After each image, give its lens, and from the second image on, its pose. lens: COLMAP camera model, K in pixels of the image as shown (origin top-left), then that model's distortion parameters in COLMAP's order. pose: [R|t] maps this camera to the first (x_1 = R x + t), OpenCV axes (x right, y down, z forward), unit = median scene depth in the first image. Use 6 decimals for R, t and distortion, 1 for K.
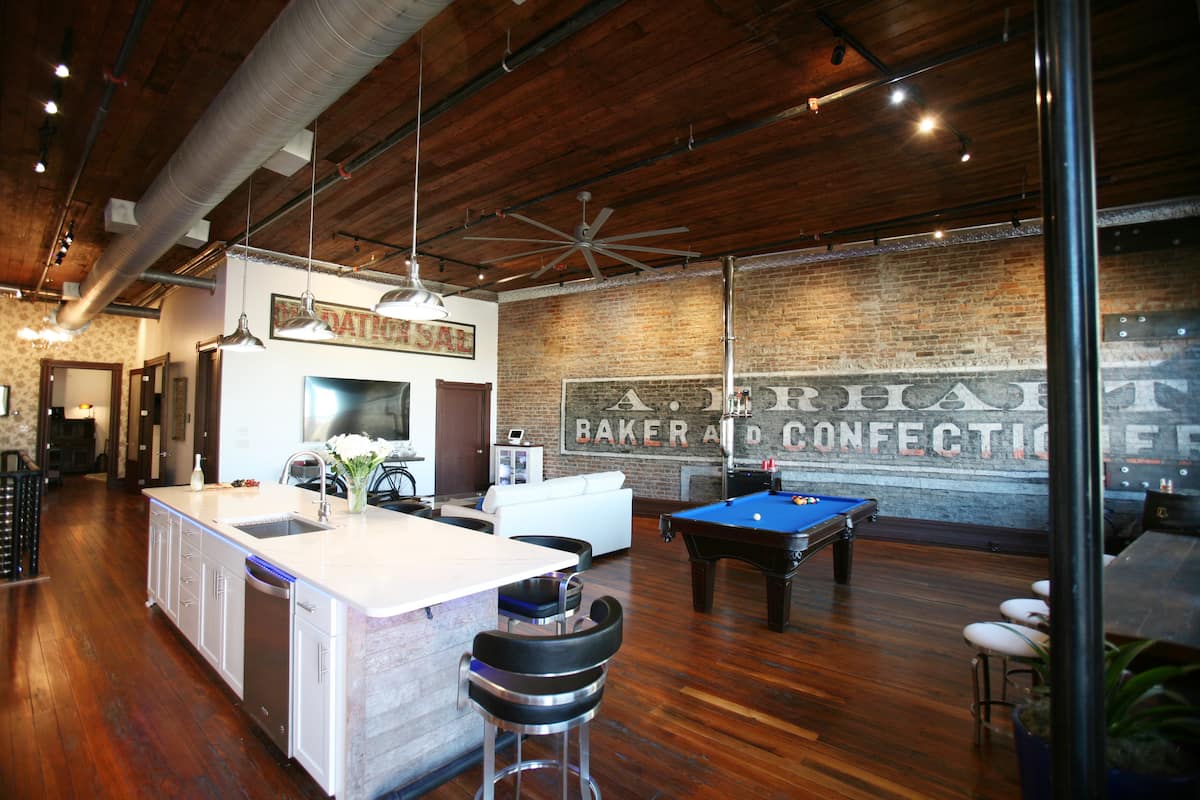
lens RADIAL K [[569.9, 0, 602.9], [0, 569.9, 395.8], [0, 0, 1]] dist [-0.027548, 0.001392]
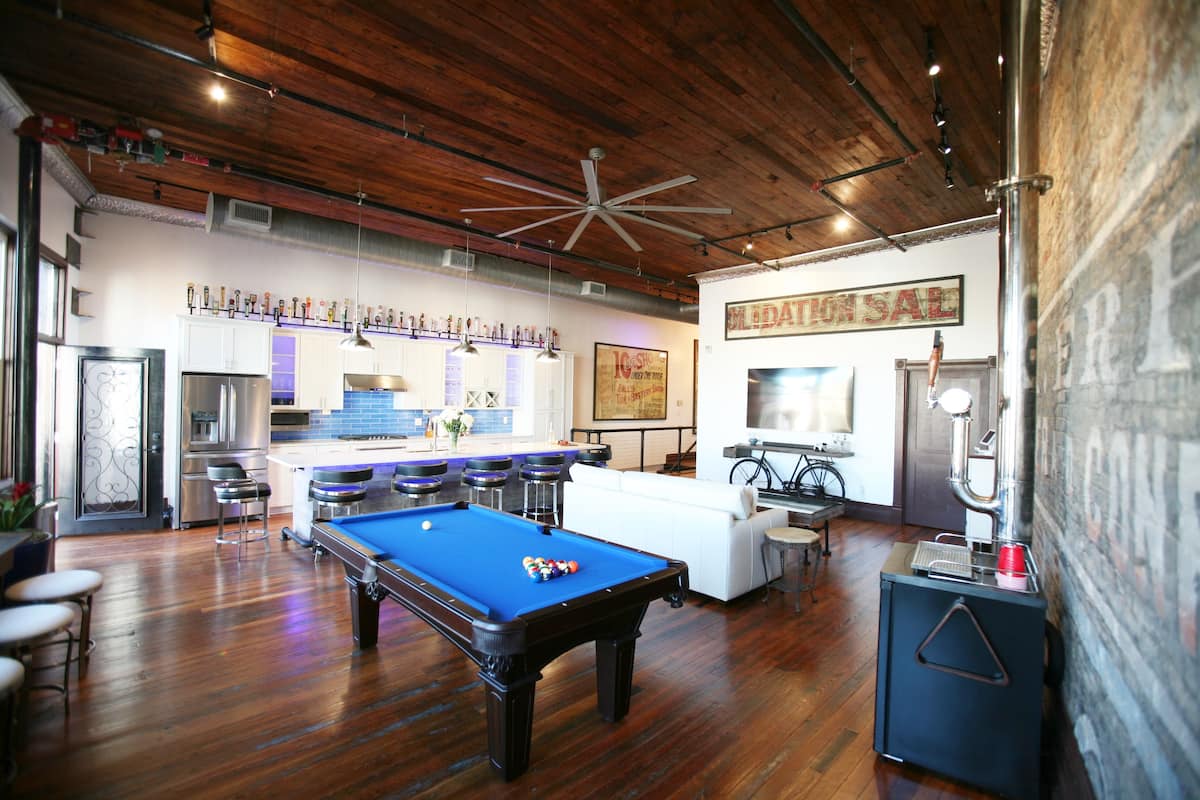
lens RADIAL K [[569.9, 0, 601.7], [0, 569.9, 397.7], [0, 0, 1]] dist [-0.027548, 0.001392]
pose [[-0.064202, -0.009742, -0.997889, 0.564013], [0.024670, 0.999631, -0.011346, 0.025091], [0.997632, -0.025346, -0.063938, 0.706901]]
